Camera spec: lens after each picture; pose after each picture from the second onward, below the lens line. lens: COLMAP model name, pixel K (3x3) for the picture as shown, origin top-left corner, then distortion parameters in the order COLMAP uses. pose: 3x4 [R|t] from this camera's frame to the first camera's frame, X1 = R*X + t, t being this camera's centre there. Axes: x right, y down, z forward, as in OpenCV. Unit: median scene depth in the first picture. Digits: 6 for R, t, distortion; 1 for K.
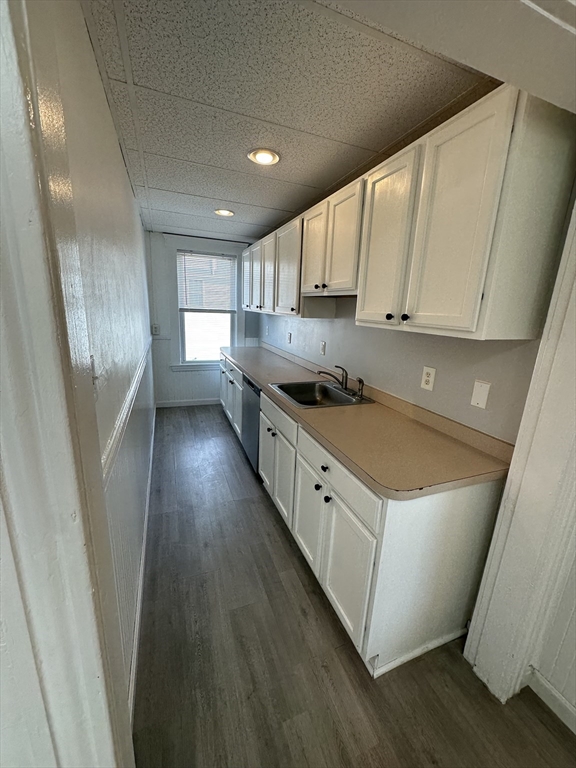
lens RADIAL K [[304.7, 0, 284.8], [0, 304.7, 384.3], [0, 0, 1]] dist [0.000605, 0.000605]
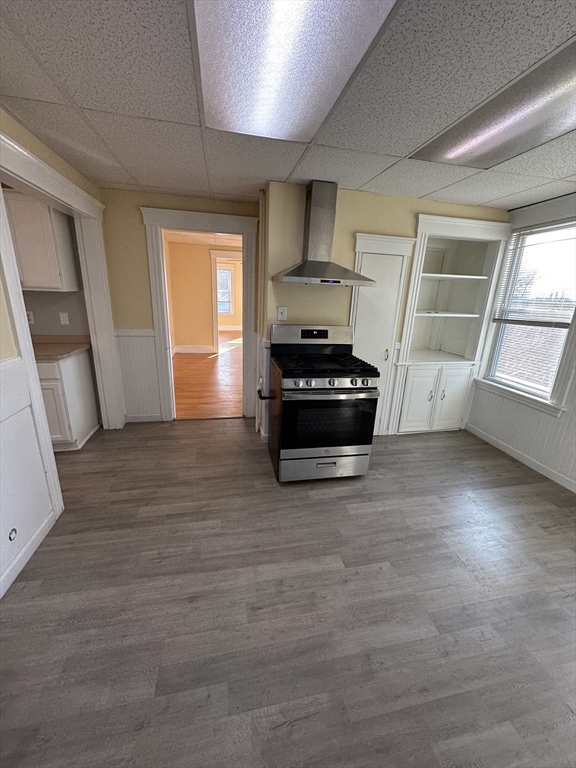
lens RADIAL K [[304.7, 0, 286.9], [0, 304.7, 385.3], [0, 0, 1]] dist [0.000605, 0.000605]
pose [[0.166310, -0.320613, 0.932496, -1.358433], [0.205985, 0.936098, 0.285114, 0.197275], [-0.964319, 0.144663, 0.221724, -1.007474]]
